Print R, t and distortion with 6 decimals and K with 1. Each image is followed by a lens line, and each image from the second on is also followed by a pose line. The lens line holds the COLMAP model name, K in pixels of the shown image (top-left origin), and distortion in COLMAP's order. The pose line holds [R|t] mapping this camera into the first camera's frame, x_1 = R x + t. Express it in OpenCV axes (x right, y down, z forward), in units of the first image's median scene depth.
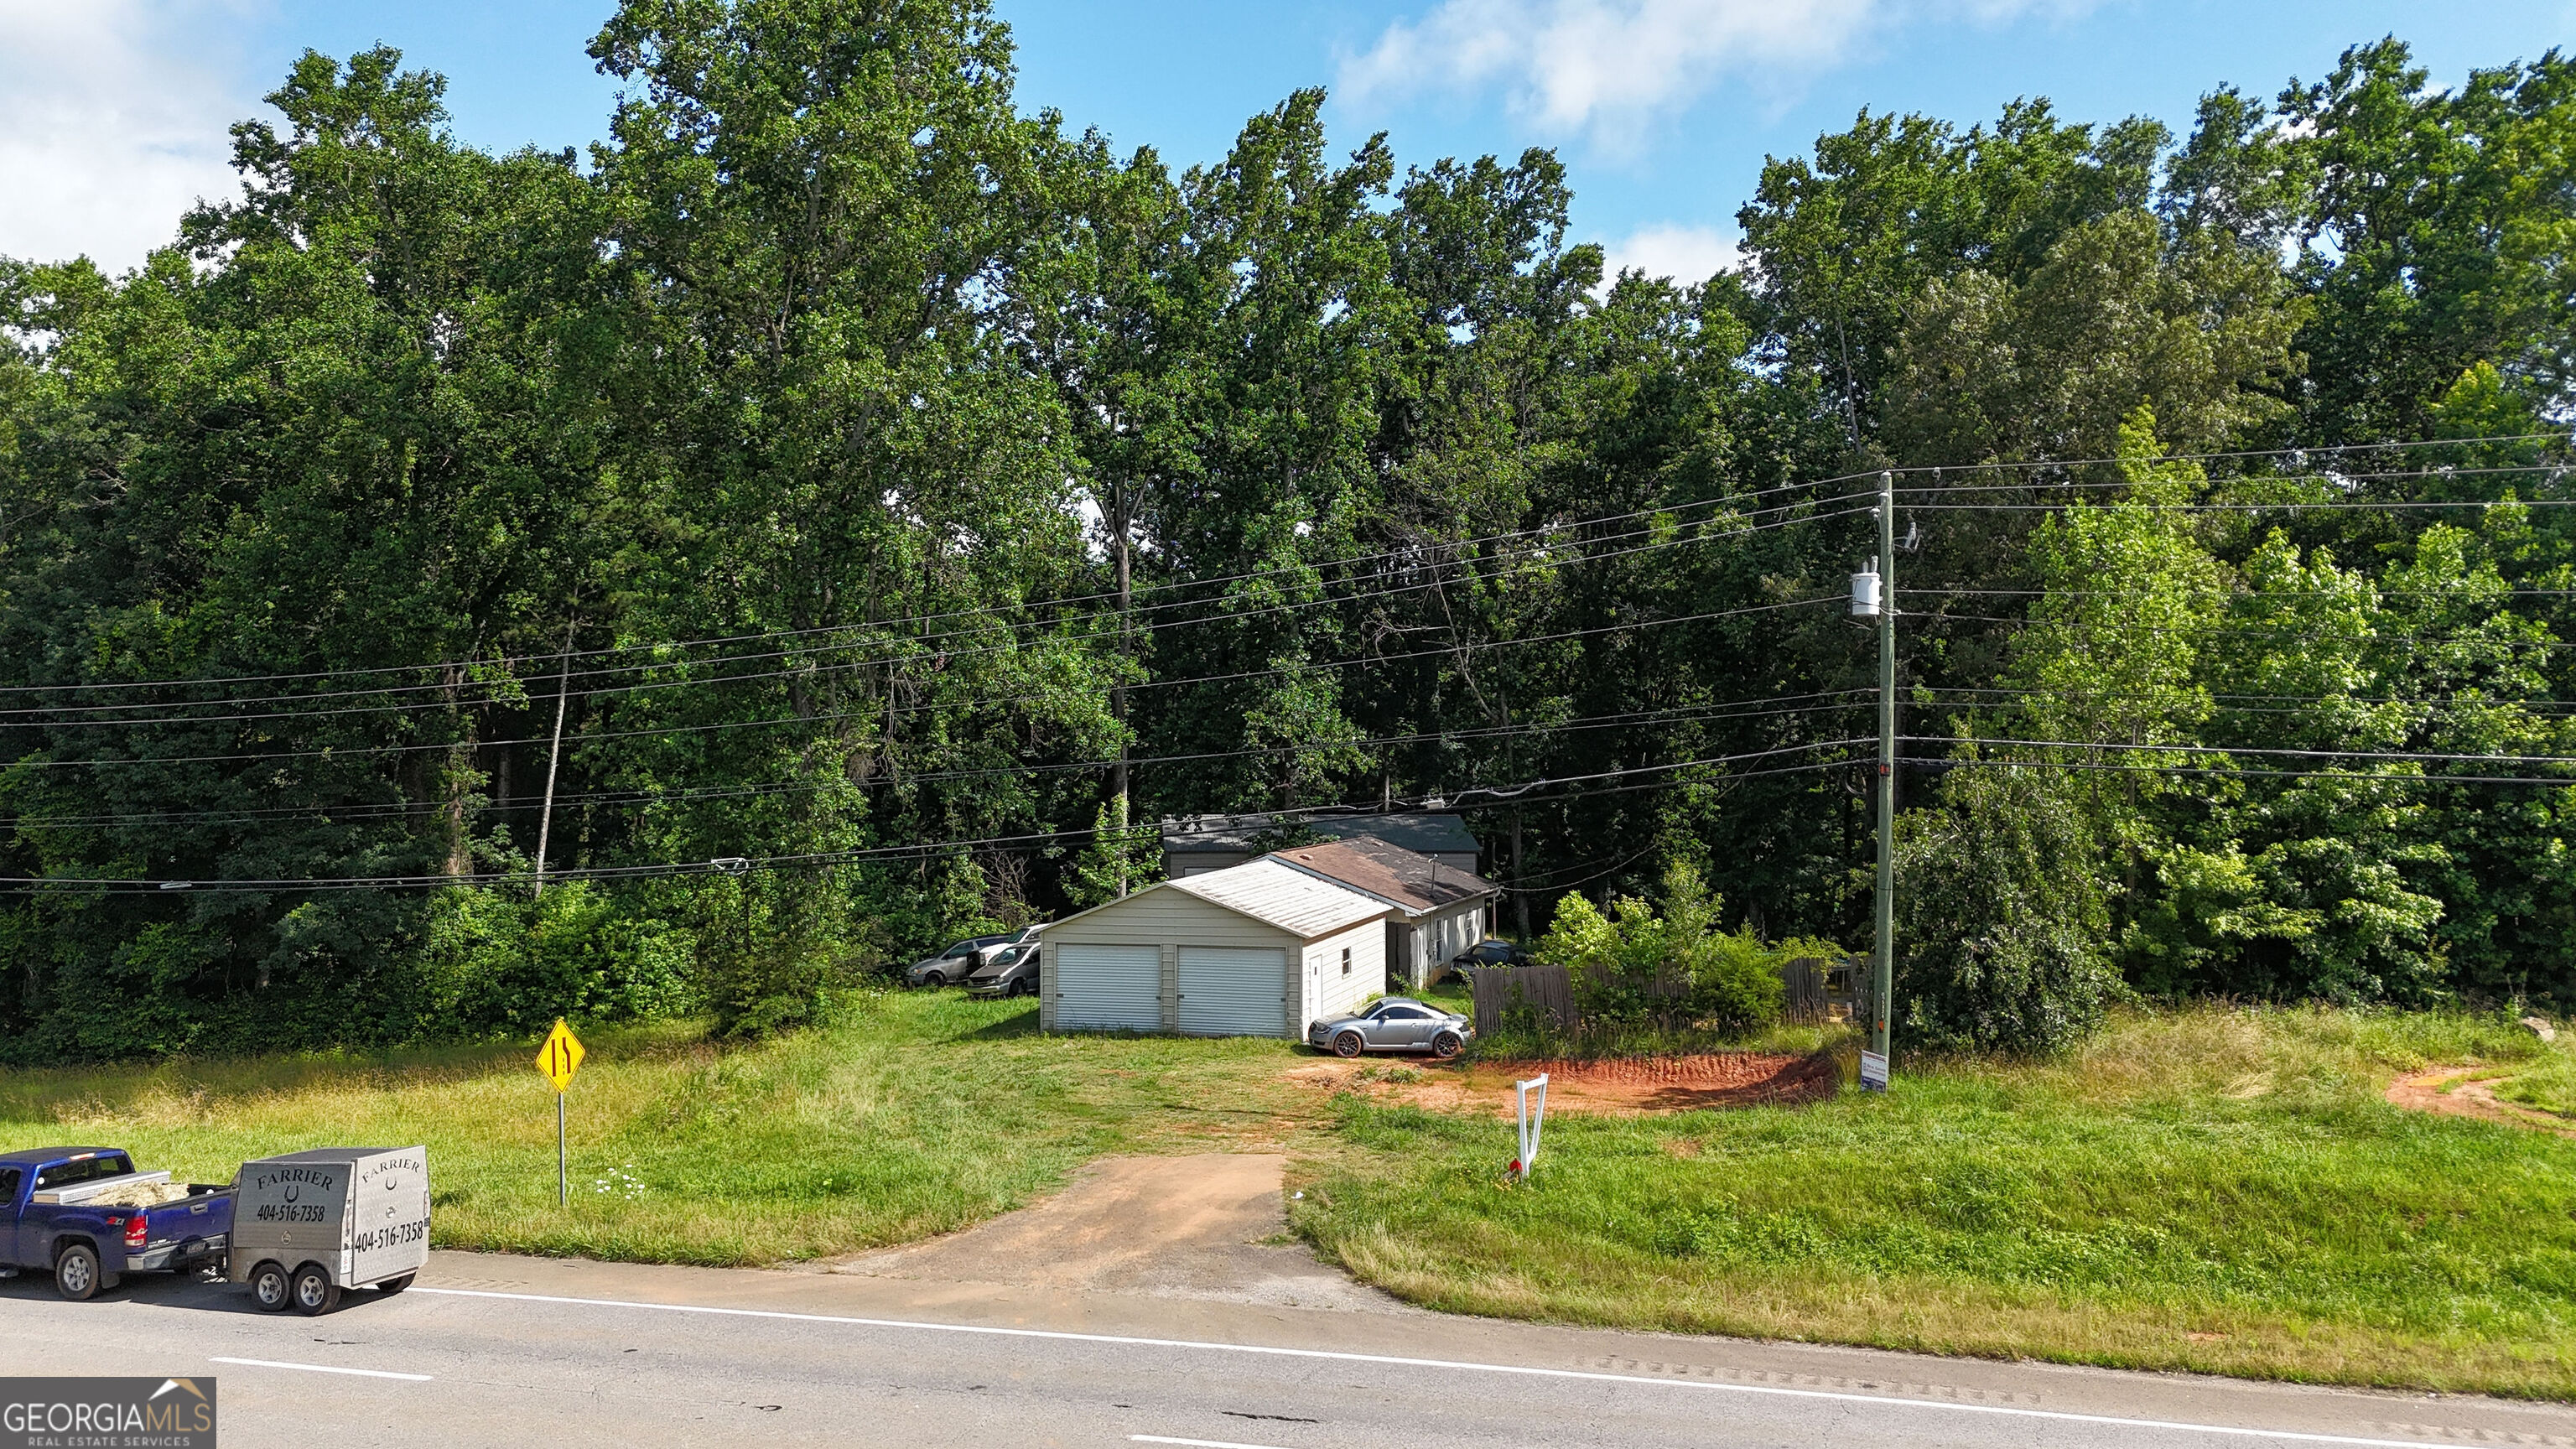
lens RADIAL K [[1867.0, 0, 1301.7], [0, 1867.0, 731.9], [0, 0, 1]] dist [0.068630, -0.066739]
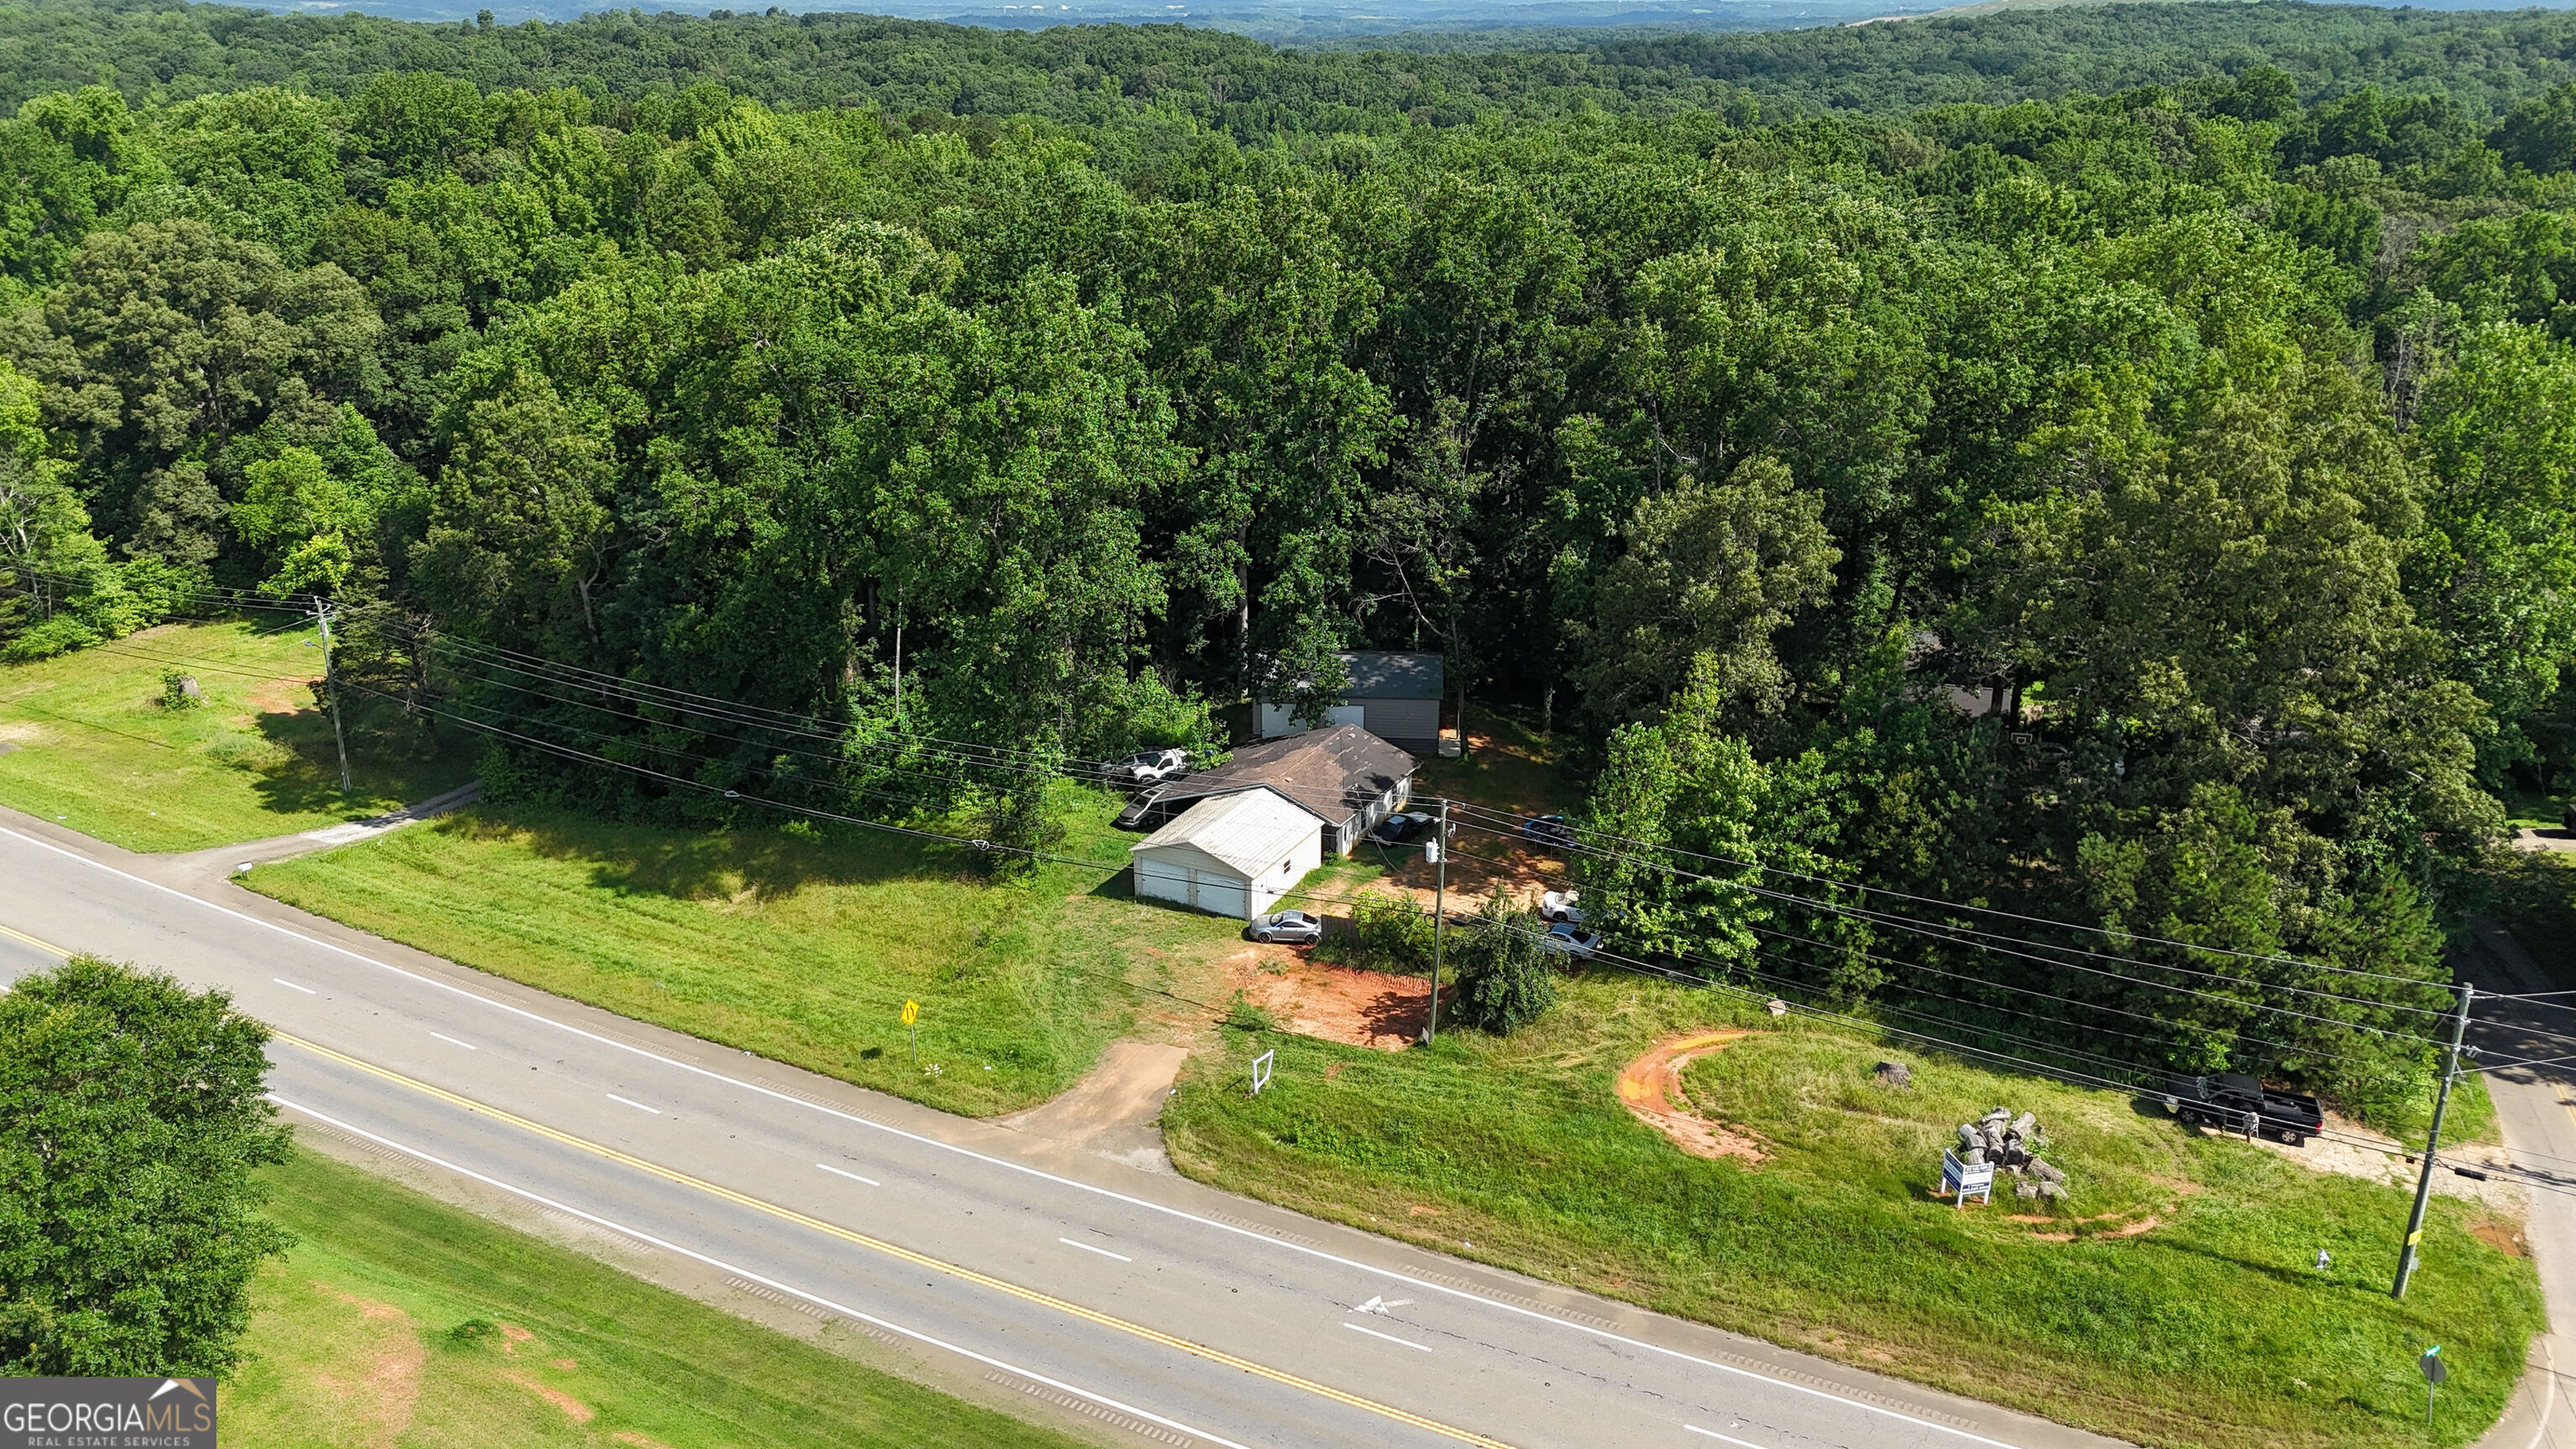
lens RADIAL K [[1867.0, 0, 1301.7], [0, 1867.0, 731.9], [0, 0, 1]] dist [0.068630, -0.066739]
pose [[0.984128, 0.064934, -0.165154, 0.380545], [0.001820, 0.926909, 0.375281, -0.800502], [0.177451, -0.369625, 0.912079, -0.797607]]
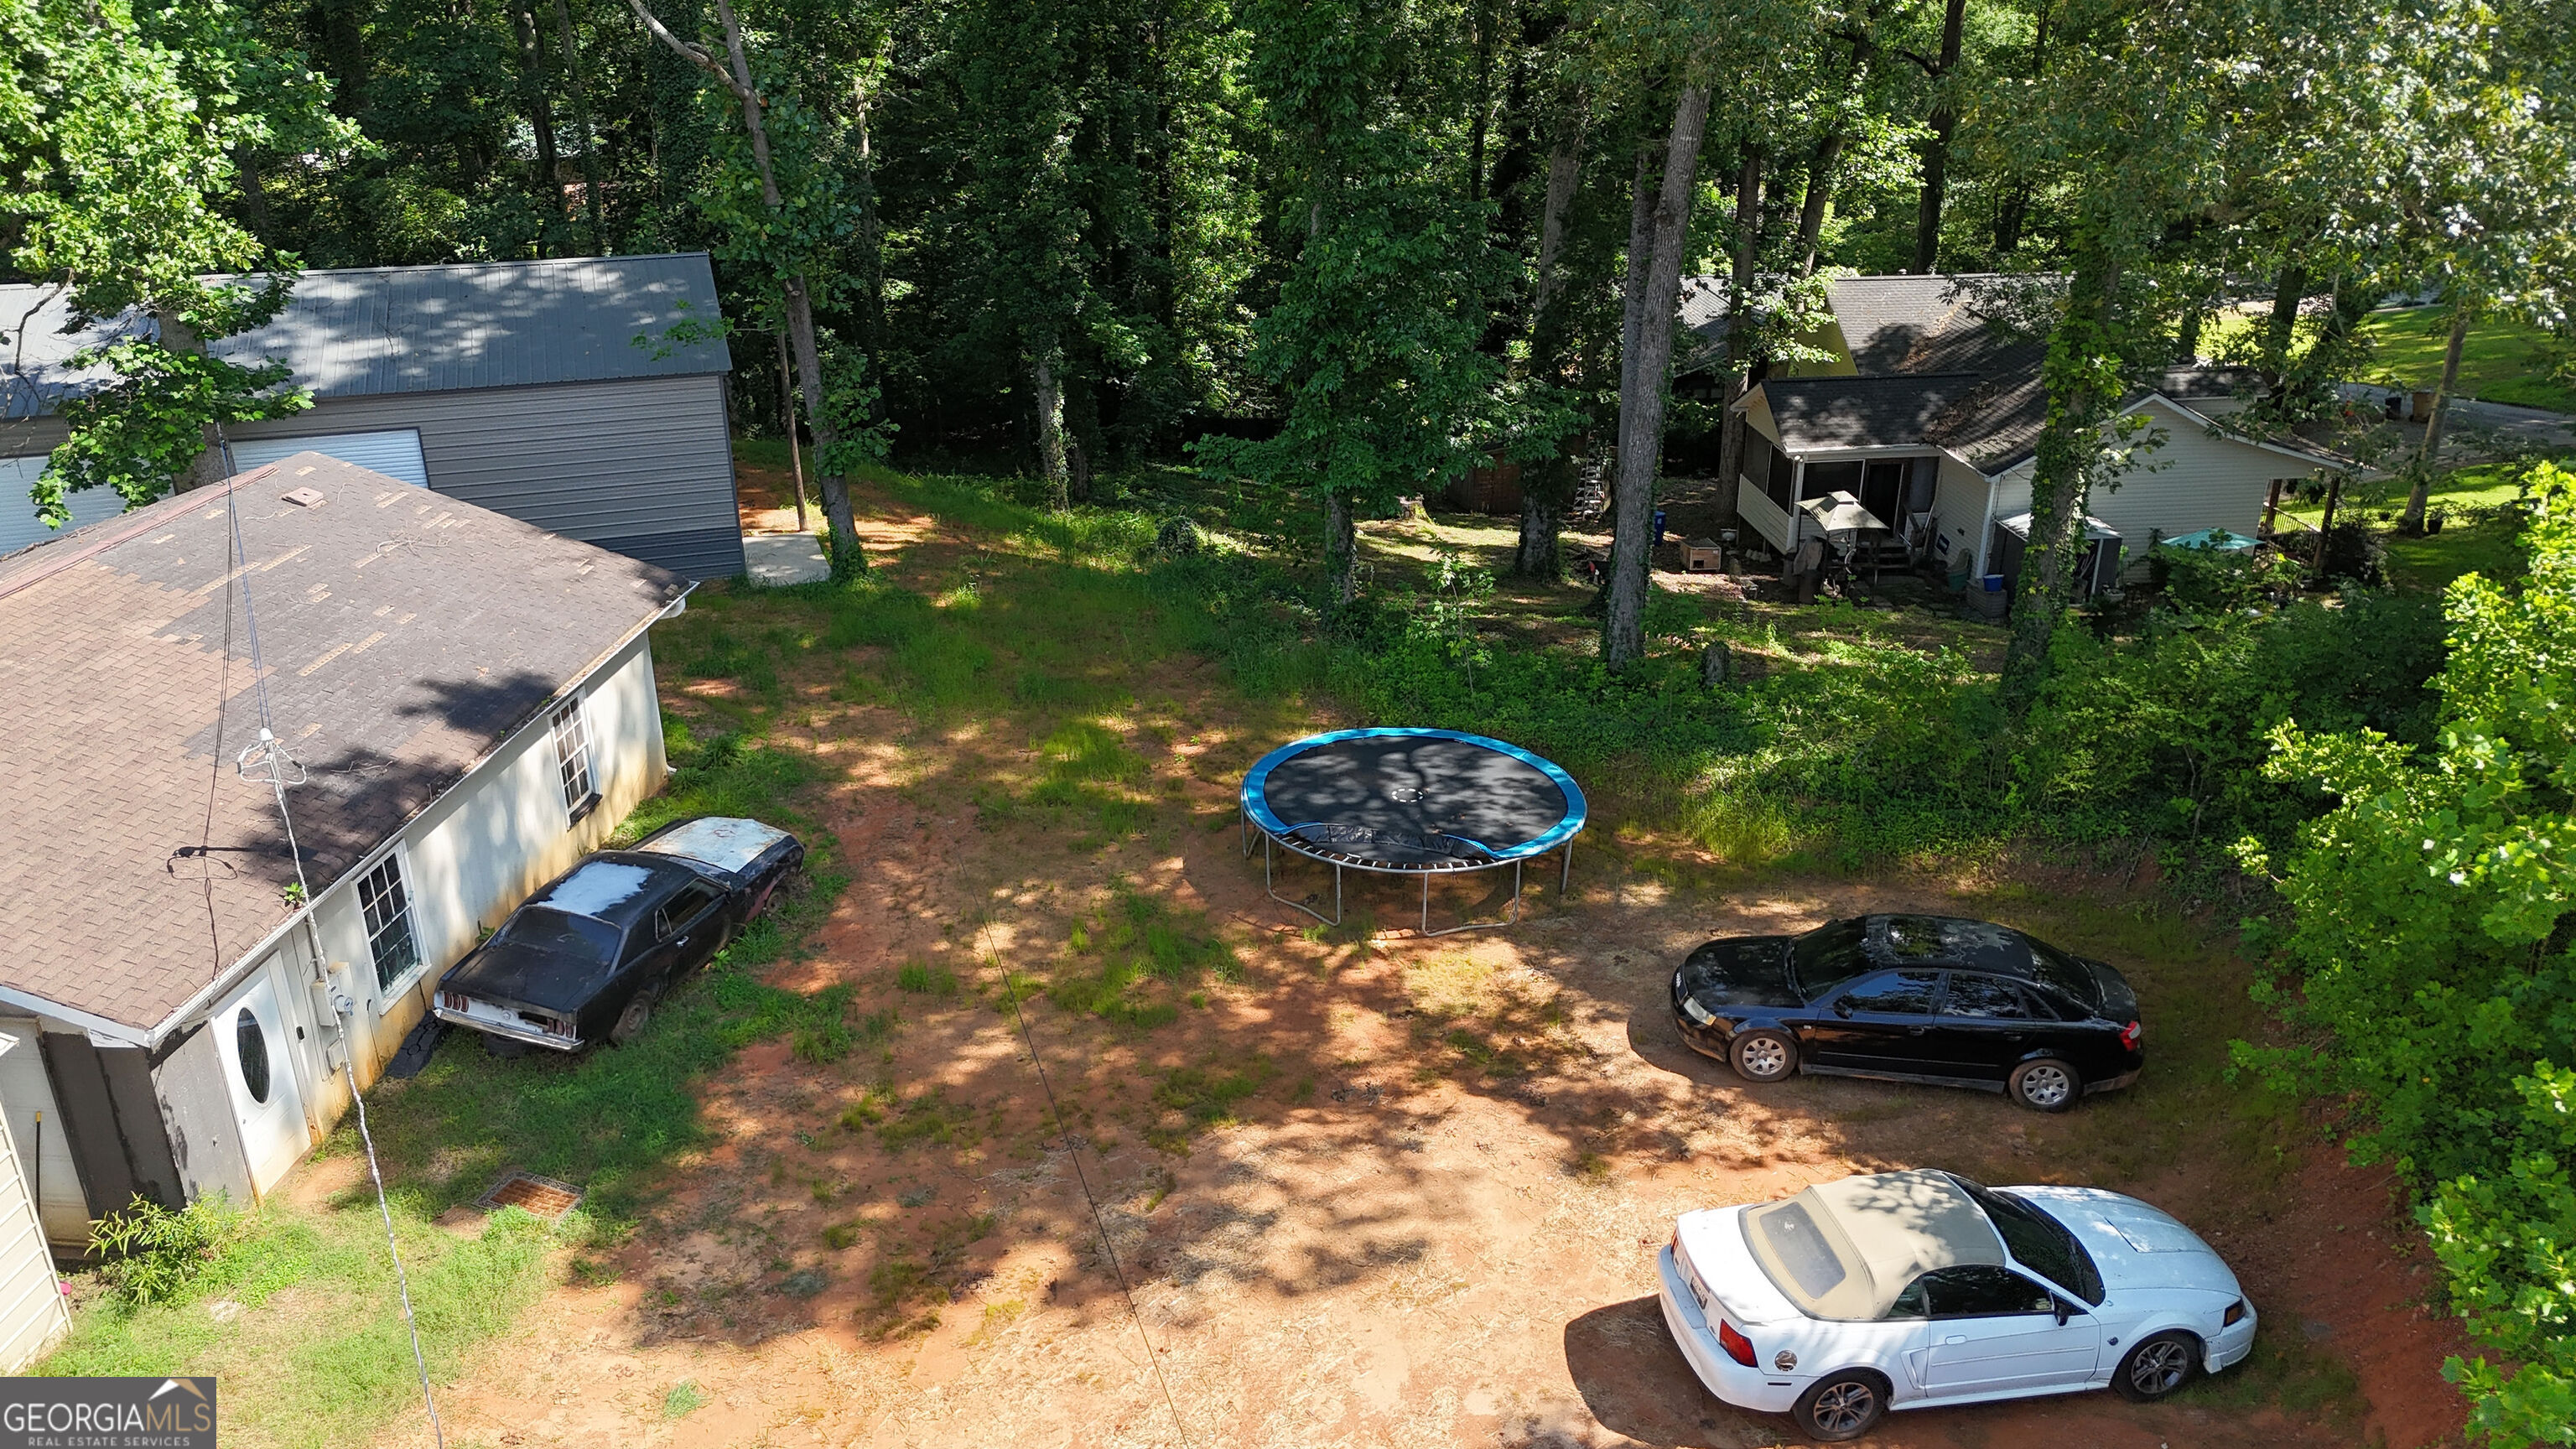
lens RADIAL K [[1867.0, 0, 1301.7], [0, 1867.0, 731.9], [0, 0, 1]] dist [0.068630, -0.066739]
pose [[0.976920, -0.063219, 0.204034, 0.195671], [-0.026202, 0.912518, 0.408197, -0.054831], [-0.211990, -0.404122, 0.889801, 0.856493]]
